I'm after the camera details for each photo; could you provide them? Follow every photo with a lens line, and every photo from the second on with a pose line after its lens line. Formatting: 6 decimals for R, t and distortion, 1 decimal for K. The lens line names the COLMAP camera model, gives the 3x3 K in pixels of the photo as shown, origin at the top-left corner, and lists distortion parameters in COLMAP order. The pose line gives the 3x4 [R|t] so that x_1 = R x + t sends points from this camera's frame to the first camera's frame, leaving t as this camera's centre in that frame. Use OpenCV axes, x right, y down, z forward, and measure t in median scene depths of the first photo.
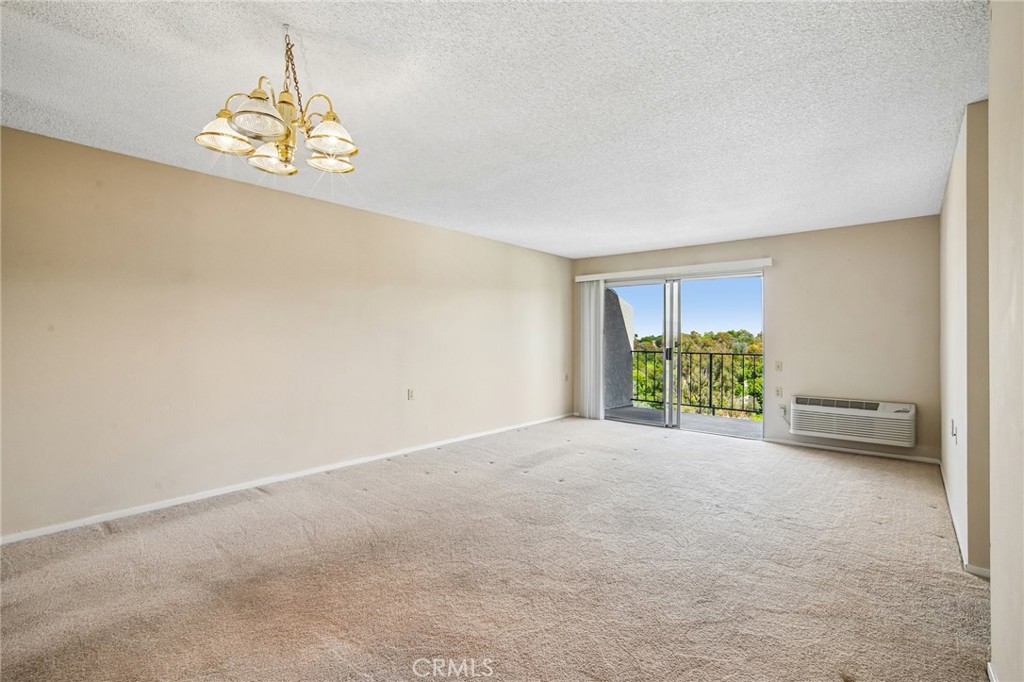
lens RADIAL K [[464.1, 0, 515.9], [0, 464.1, 335.4], [0, 0, 1]] dist [-0.018573, 0.011013]
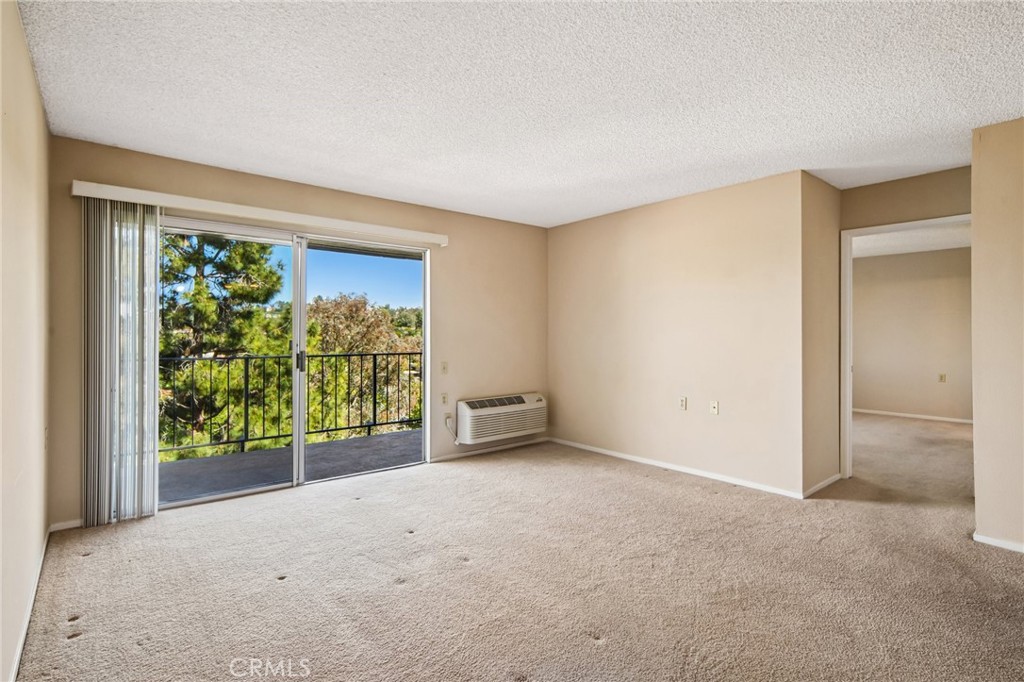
lens RADIAL K [[502.6, 0, 516.6], [0, 502.6, 331.7], [0, 0, 1]] dist [-0.012232, 0.002641]
pose [[0.163110, 0.003396, 0.986602, -0.319375], [-0.006720, 0.999975, -0.002331, 0.002973], [-0.986585, -0.006250, 0.163129, 0.754983]]
